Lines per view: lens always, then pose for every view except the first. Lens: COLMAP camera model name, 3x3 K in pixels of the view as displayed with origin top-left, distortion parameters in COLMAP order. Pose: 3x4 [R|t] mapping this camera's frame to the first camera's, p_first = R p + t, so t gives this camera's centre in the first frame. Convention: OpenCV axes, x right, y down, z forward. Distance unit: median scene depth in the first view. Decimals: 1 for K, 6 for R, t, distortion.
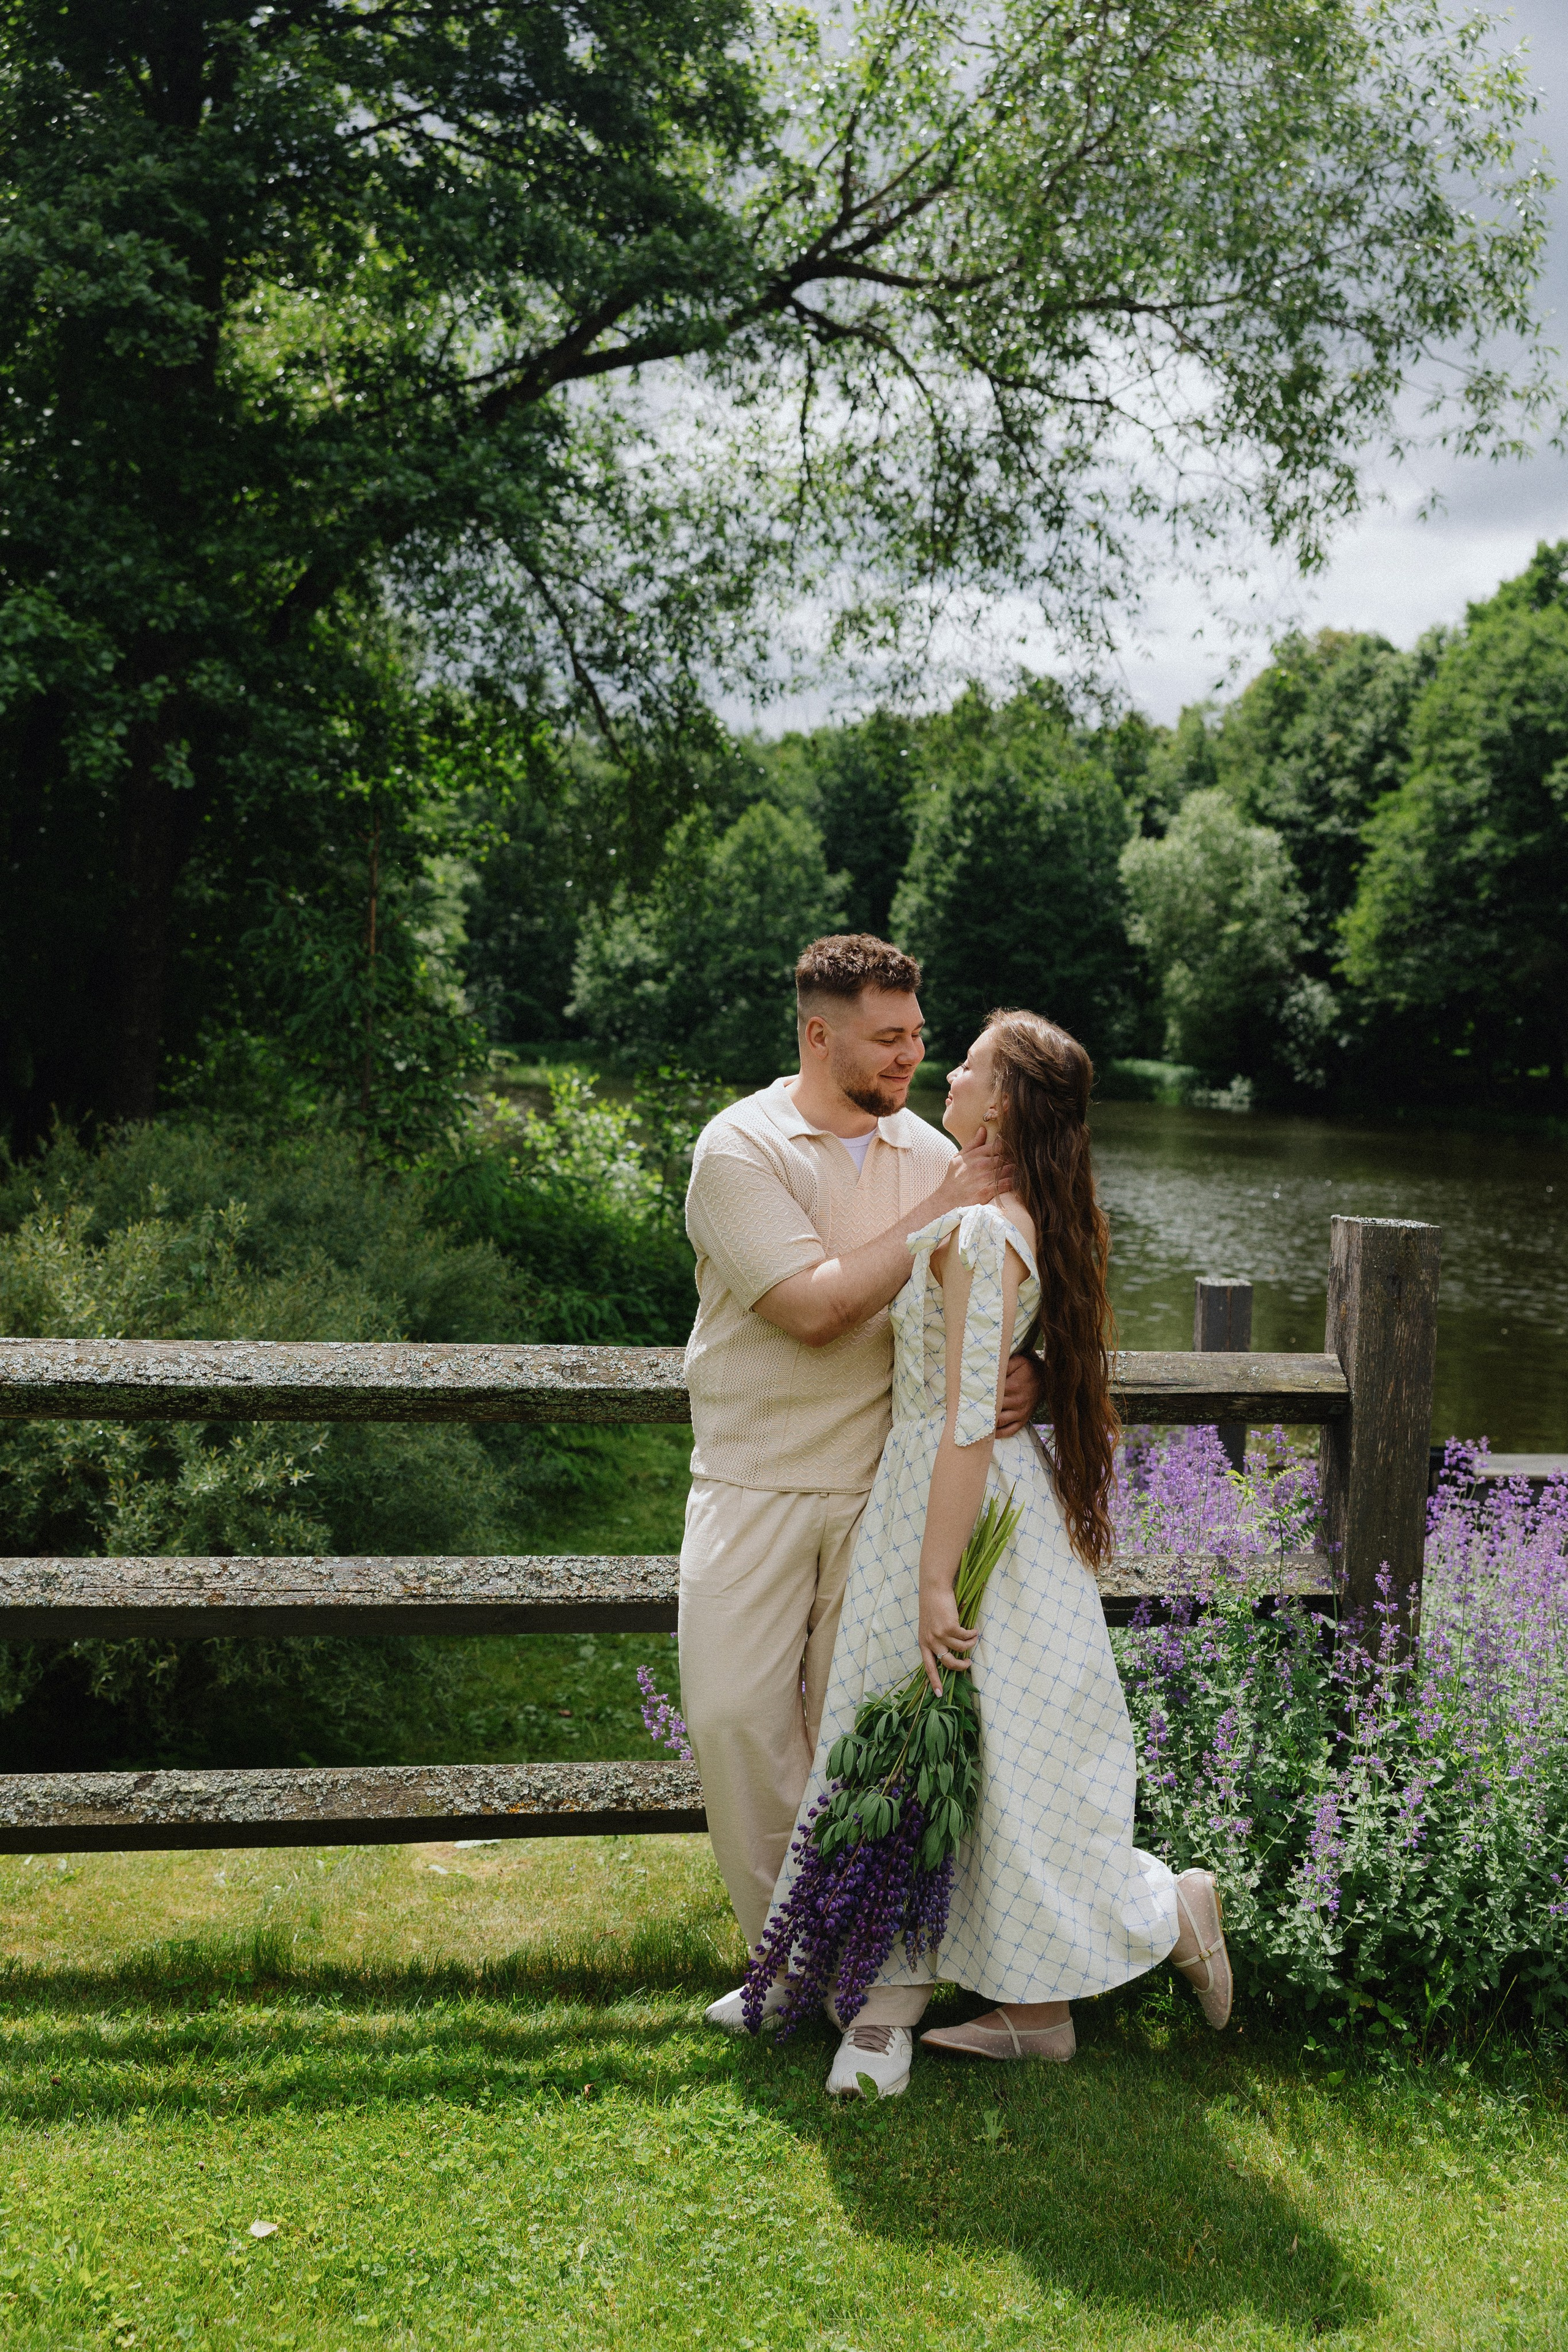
lens RADIAL K [[2410.4, 0, 753.7], [0, 2410.4, 1209.0], [0, 0, 1]] dist [-0.001988, 0.000000]
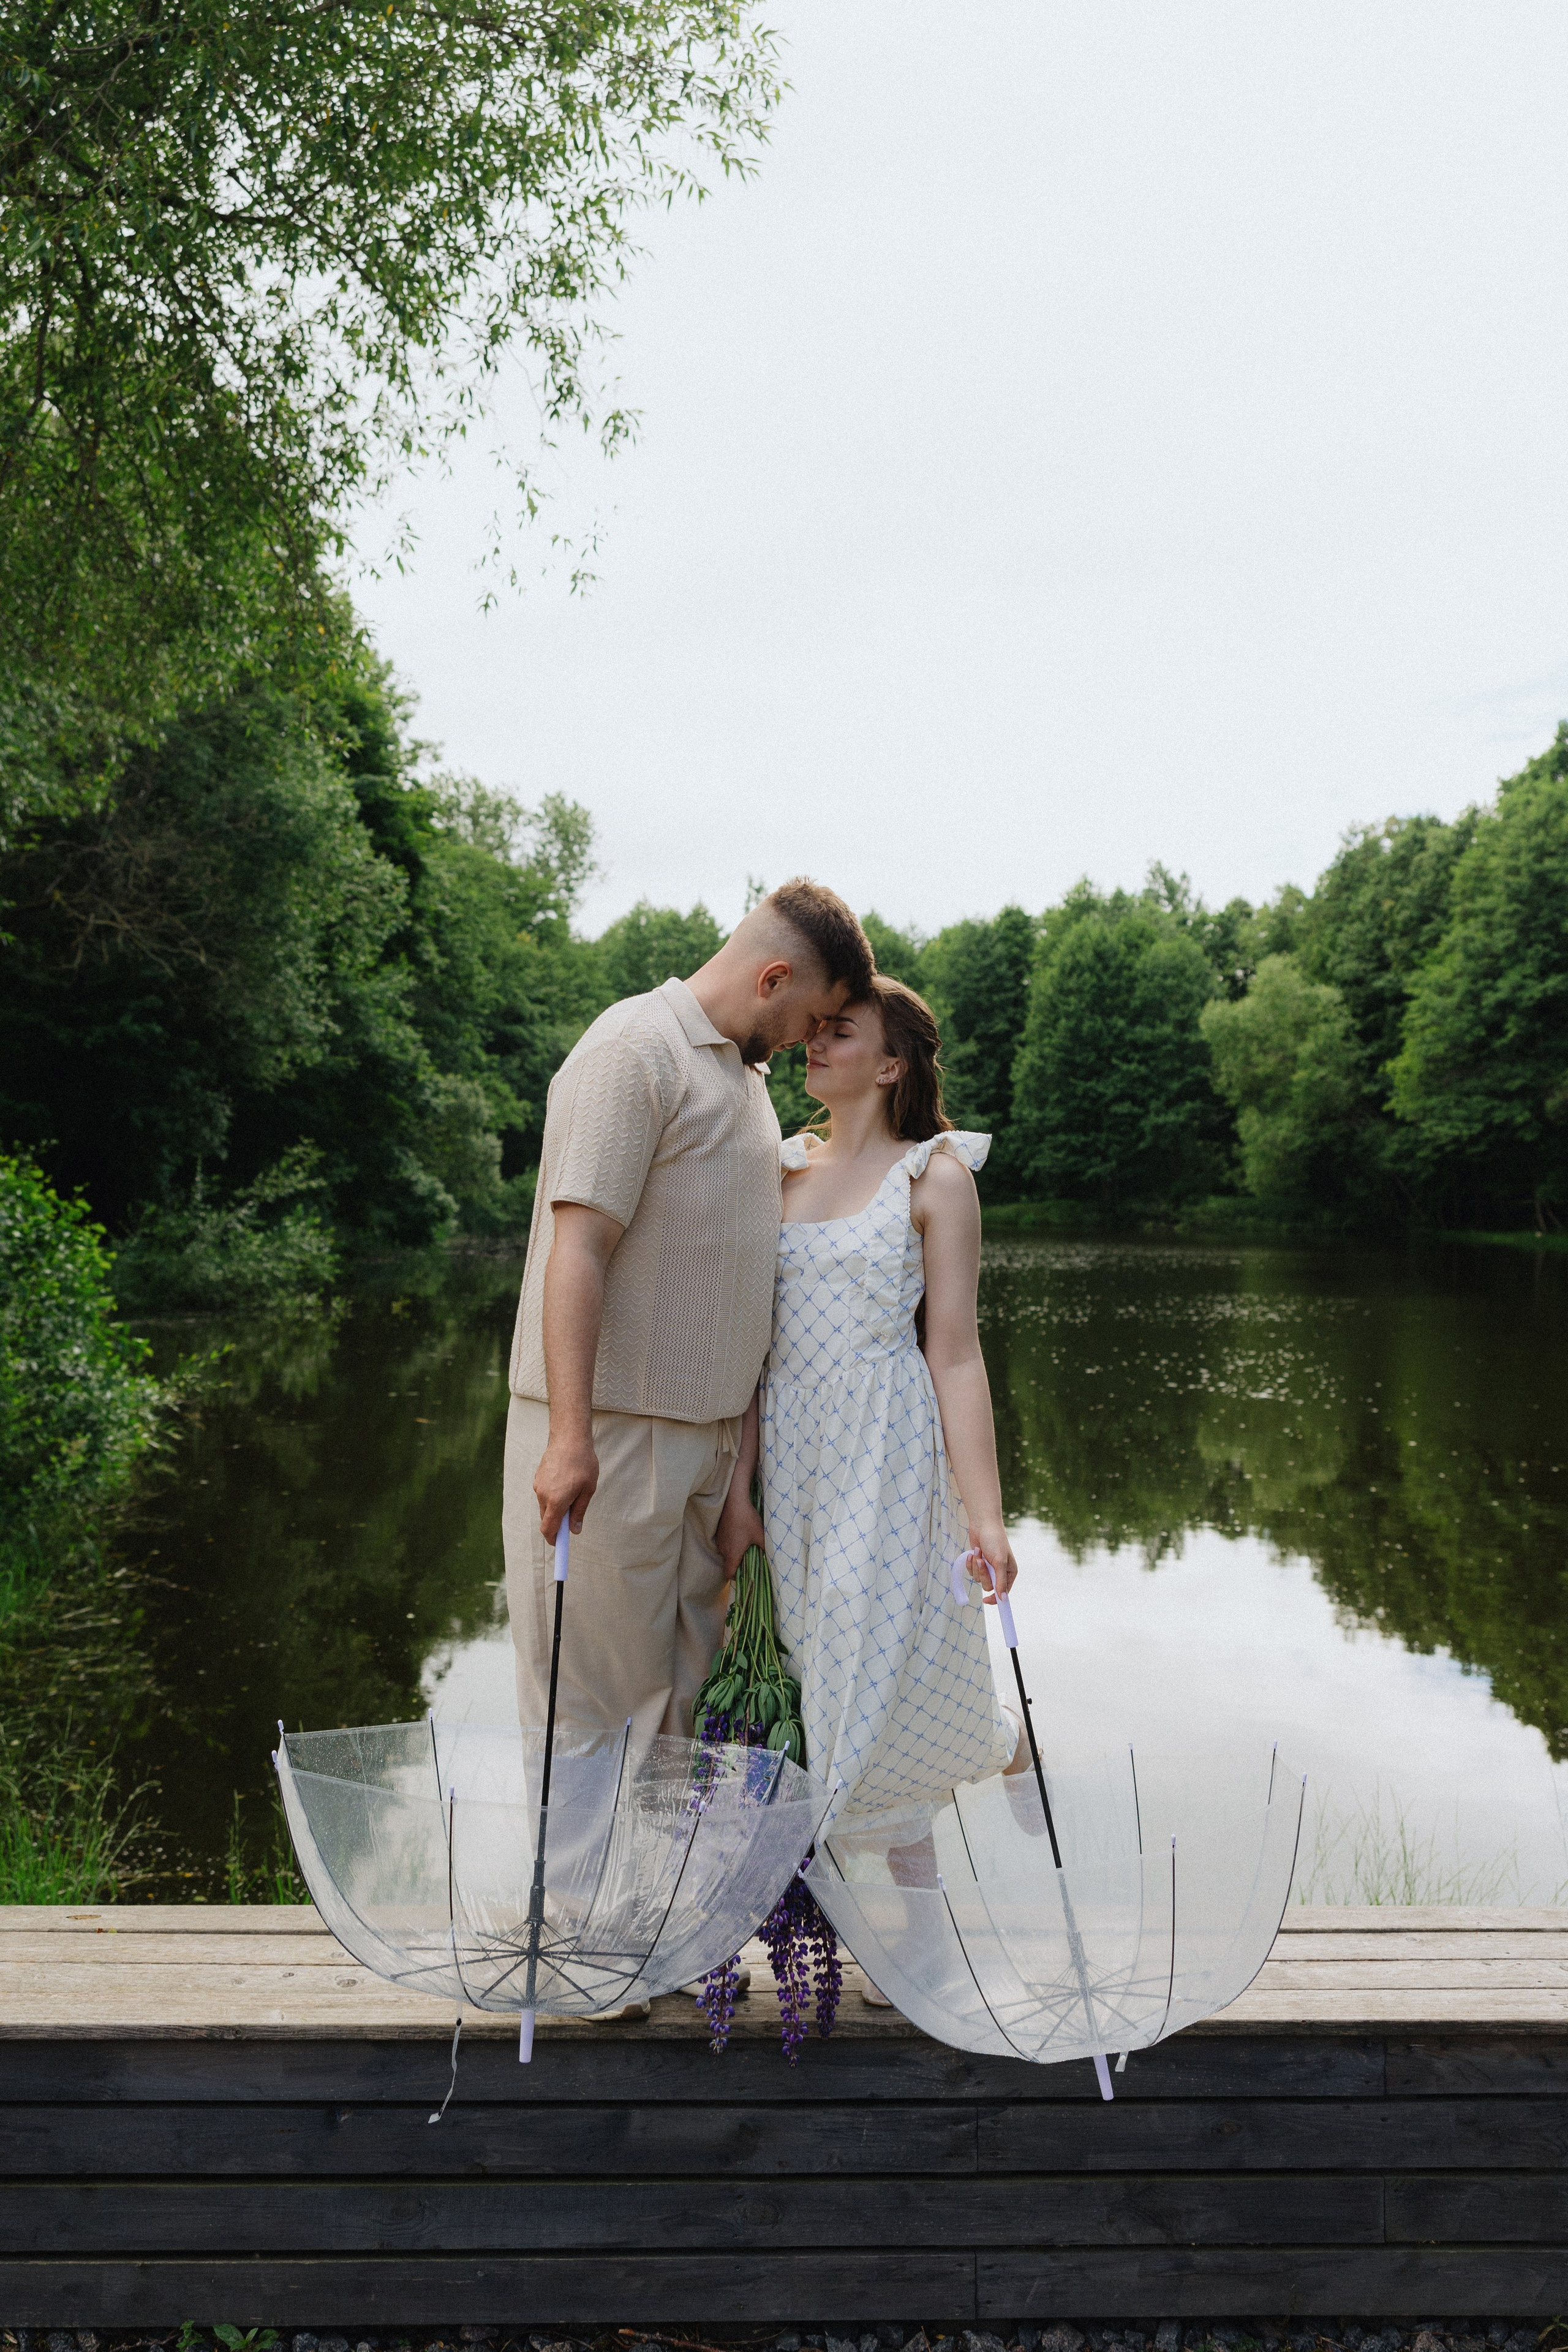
lens RADIAL K [[1965.0, 0, 729.6], [0, 1965.0, 1179.4], [0, 0, 1]] dist [-0.021586, 0.032908]
pose [[0.991299, -0.023307, -0.129551, 1.186997], [0.013001, 0.996723, -0.079833, 0.027225], [0.130987, 0.077455, 0.988354, 1.512372]]
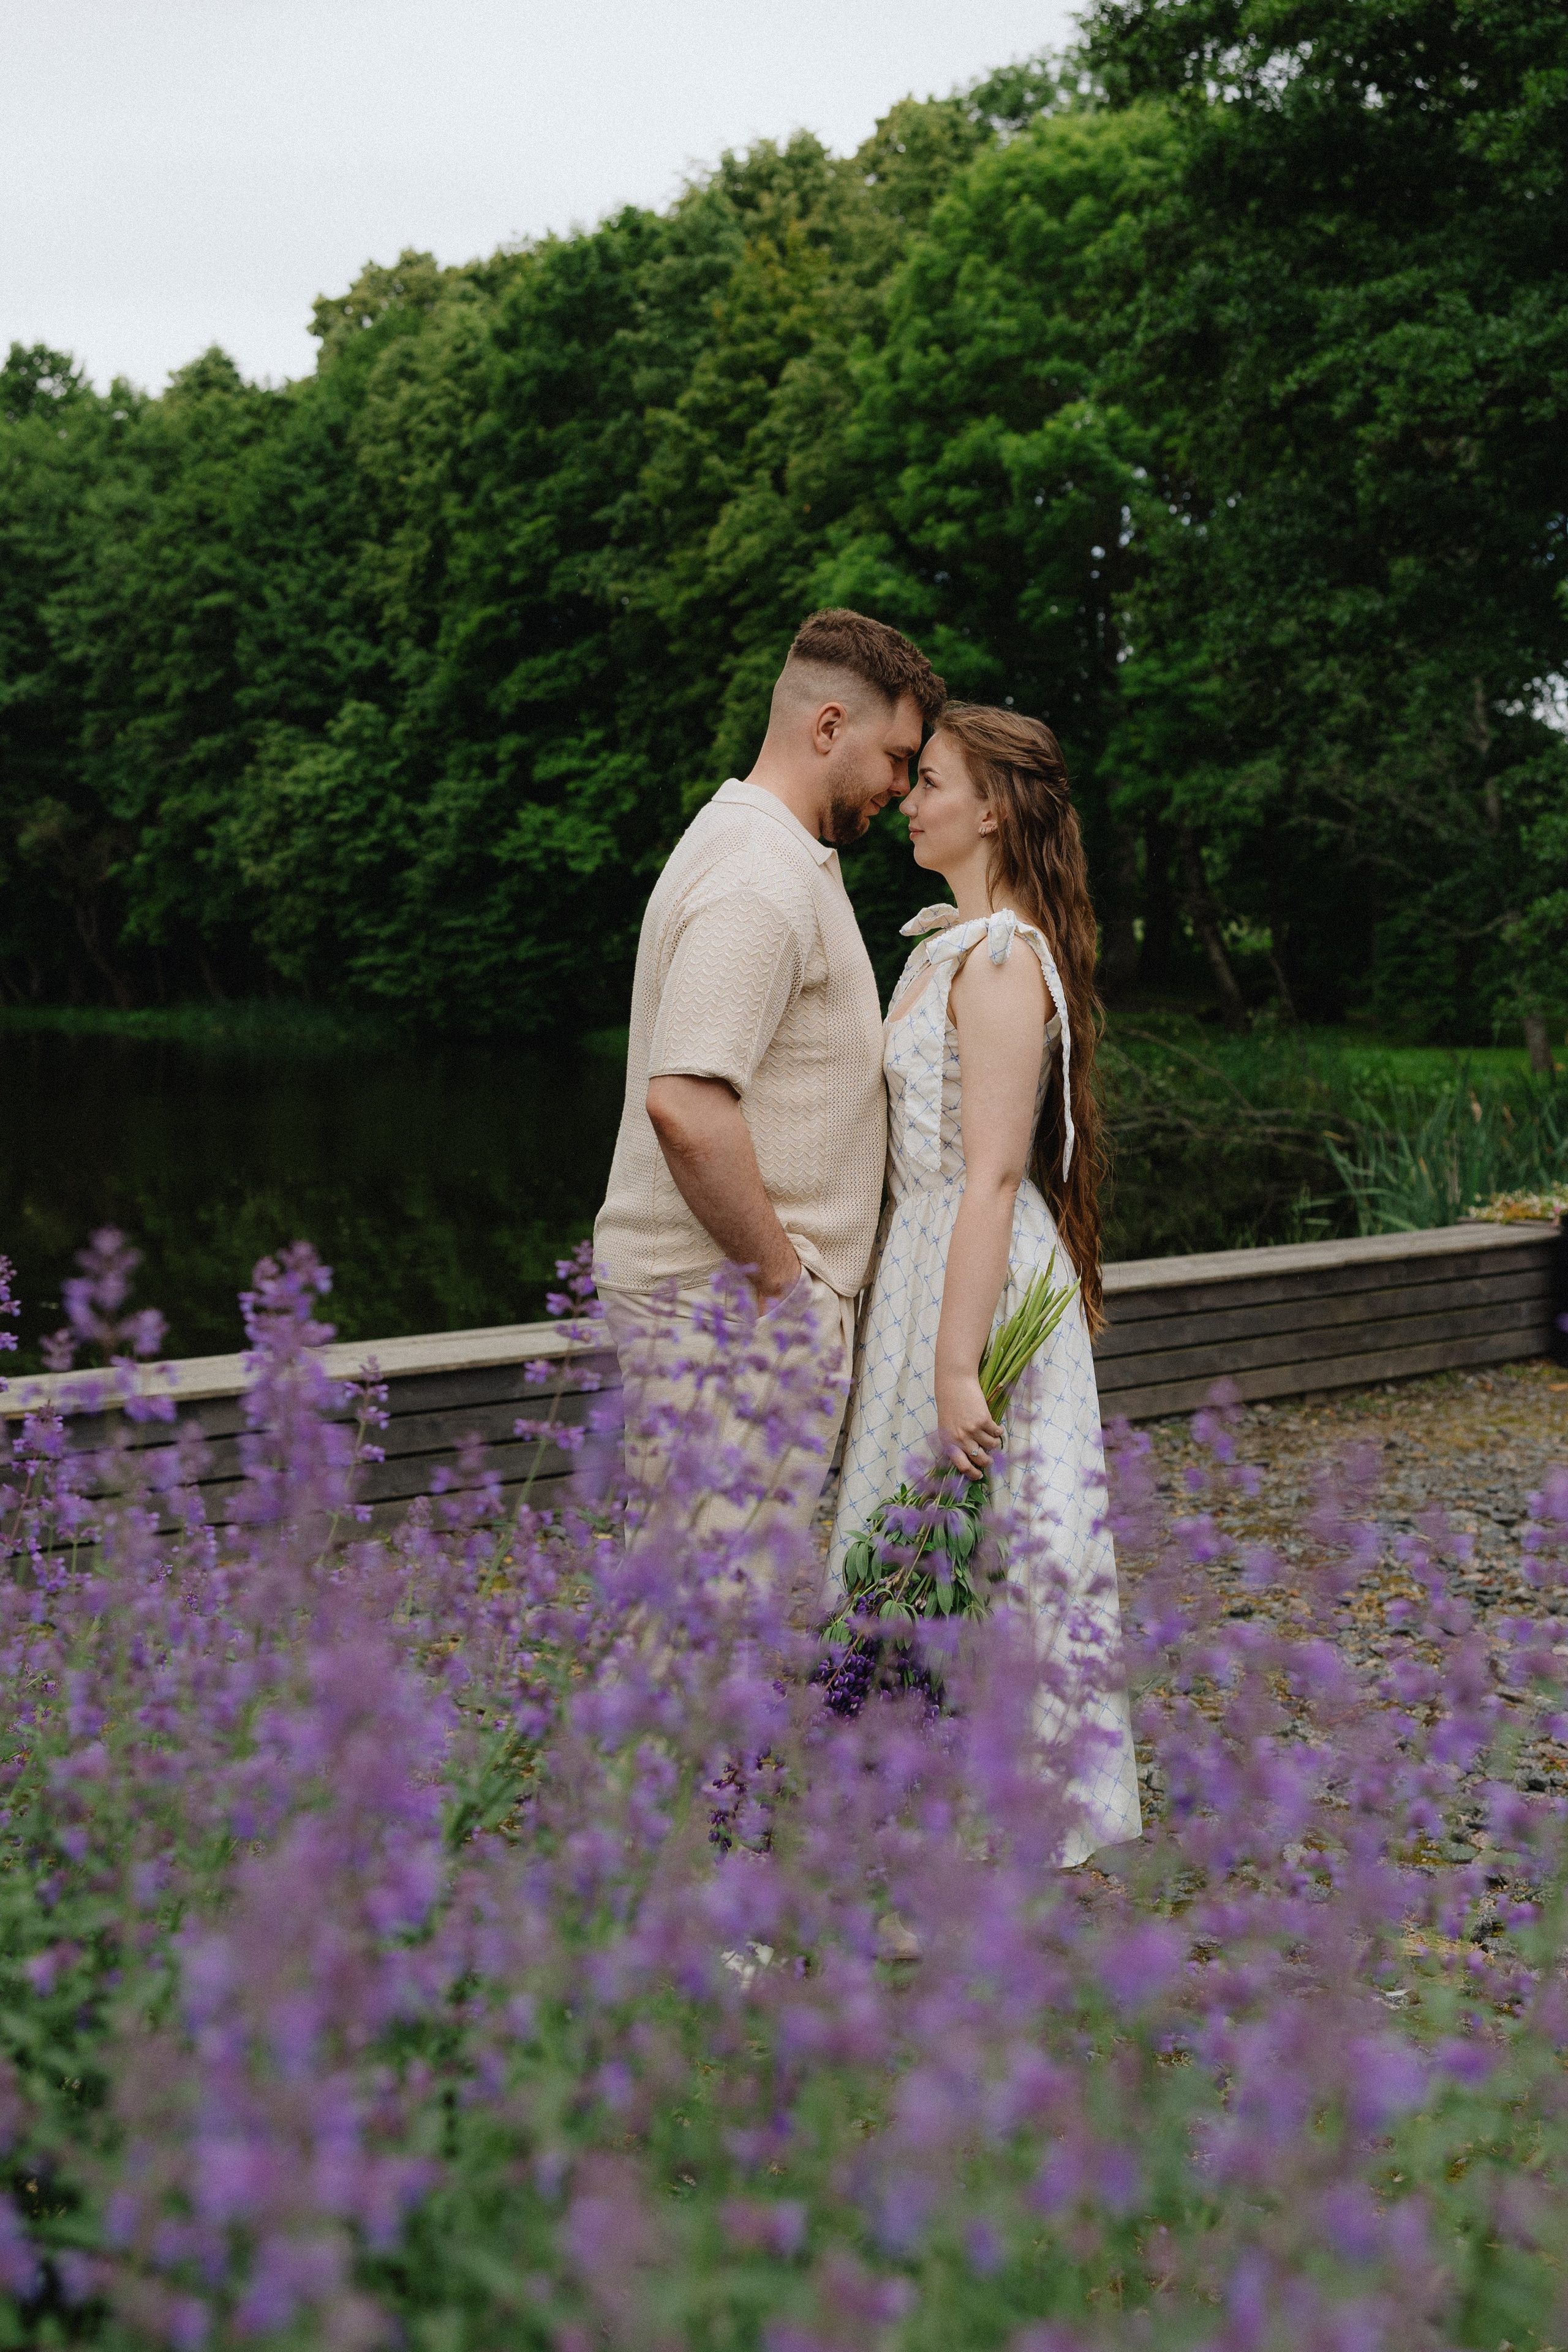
lens RADIAL K [[2794.0, 0, 669.4], [0, 2794.0, 1091.0], [0, 0, 1]] dist [0.004040, 0.000000]
pose [[0.861390, -0.056122, 0.504834, 0.203464], [0.065009, 0.997885, 0.000011, 0.088922], [-0.503766, 0.032809, 0.863217, 0.688172]]
